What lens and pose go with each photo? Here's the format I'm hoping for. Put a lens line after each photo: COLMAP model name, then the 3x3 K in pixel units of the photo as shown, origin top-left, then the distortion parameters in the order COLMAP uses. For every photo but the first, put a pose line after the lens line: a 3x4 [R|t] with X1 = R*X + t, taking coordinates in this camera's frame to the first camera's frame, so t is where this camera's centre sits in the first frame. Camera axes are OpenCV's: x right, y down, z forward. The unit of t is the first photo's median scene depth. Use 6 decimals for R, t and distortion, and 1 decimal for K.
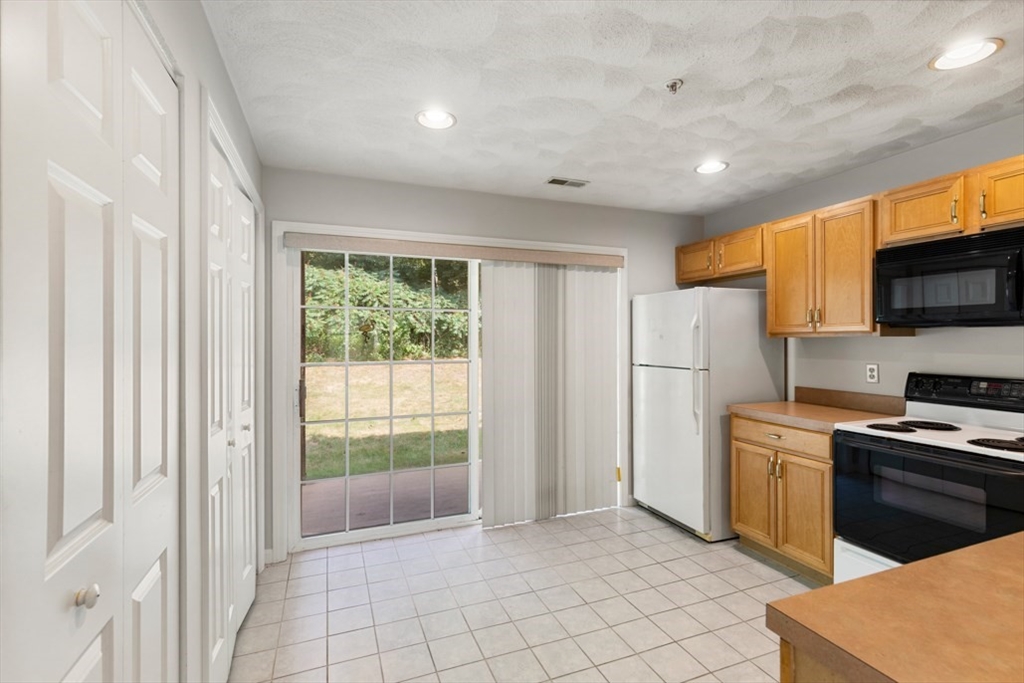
lens RADIAL K [[471.2, 0, 512.0], [0, 471.2, 341.5], [0, 0, 1]] dist [0.001508, 0.000112]
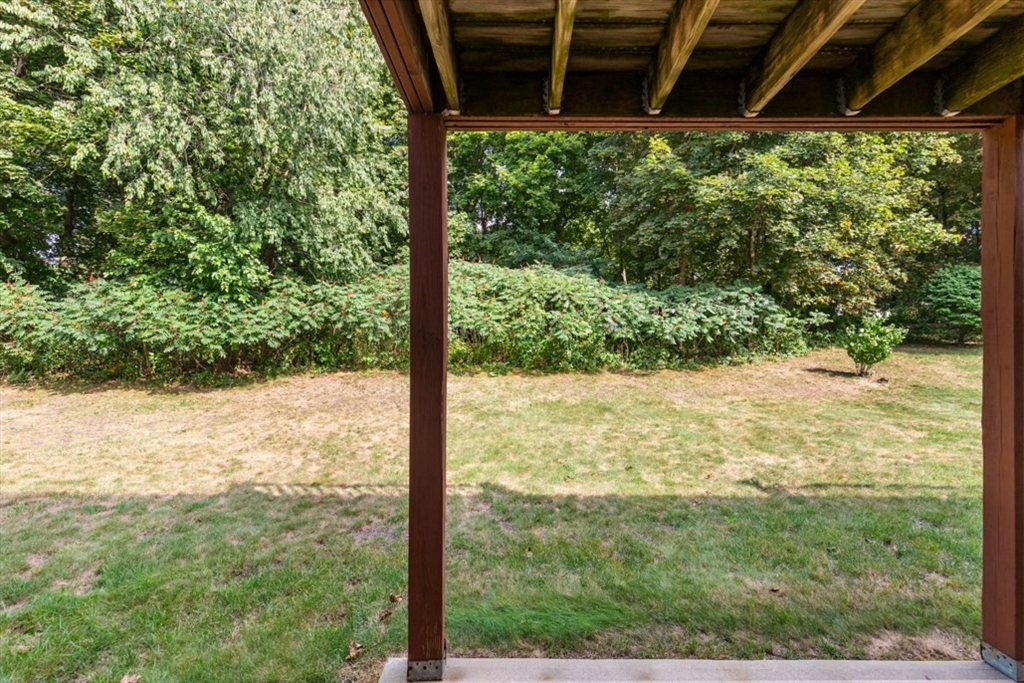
lens RADIAL K [[471.2, 0, 512.0], [0, 471.2, 341.5], [0, 0, 1]] dist [0.001508, 0.000112]
pose [[0.928440, 0.001078, -0.371480, -0.067726], [-0.007480, 0.999847, -0.015792, 0.000871], [0.371407, 0.017441, 0.928307, 0.190726]]
